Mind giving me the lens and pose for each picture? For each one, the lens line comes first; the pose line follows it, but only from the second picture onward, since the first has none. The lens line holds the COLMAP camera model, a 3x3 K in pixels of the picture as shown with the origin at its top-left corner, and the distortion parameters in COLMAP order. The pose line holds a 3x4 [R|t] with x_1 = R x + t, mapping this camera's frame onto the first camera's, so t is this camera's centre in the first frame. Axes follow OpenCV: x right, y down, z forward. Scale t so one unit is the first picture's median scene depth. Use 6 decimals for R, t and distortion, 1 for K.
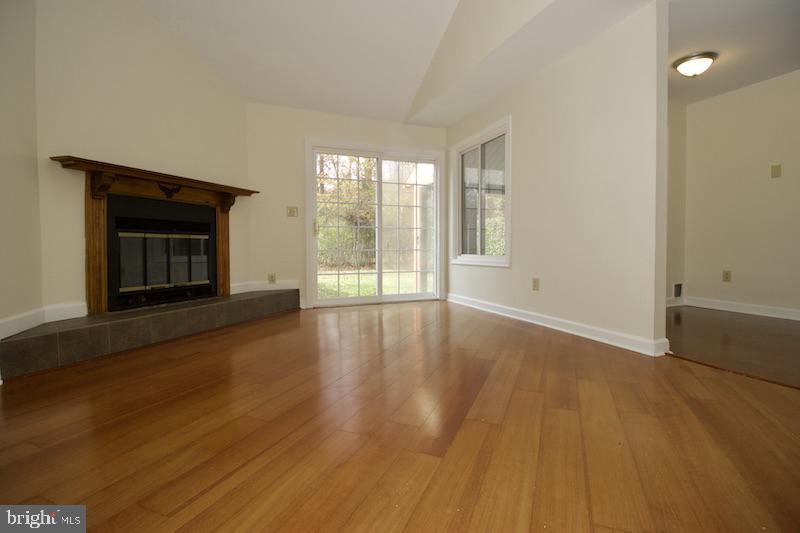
lens RADIAL K [[368.0, 0, 404.2], [0, 368.0, 258.0], [0, 0, 1]] dist [0.000904, -0.012963]
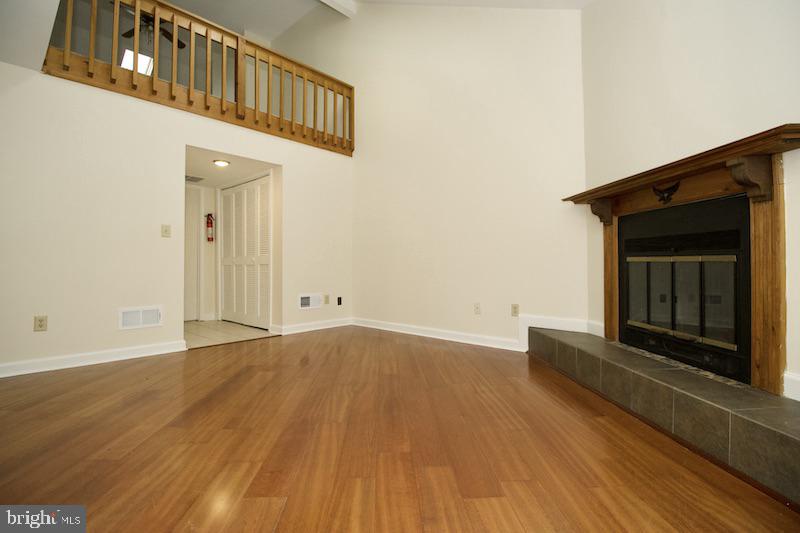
lens RADIAL K [[368.0, 0, 404.2], [0, 368.0, 258.0], [0, 0, 1]] dist [0.000904, -0.012963]
pose [[-0.888843, -0.003955, -0.458195, 0.106507], [-0.012171, 0.999814, 0.014982, -0.069220], [0.458050, 0.018894, -0.888726, 1.444879]]
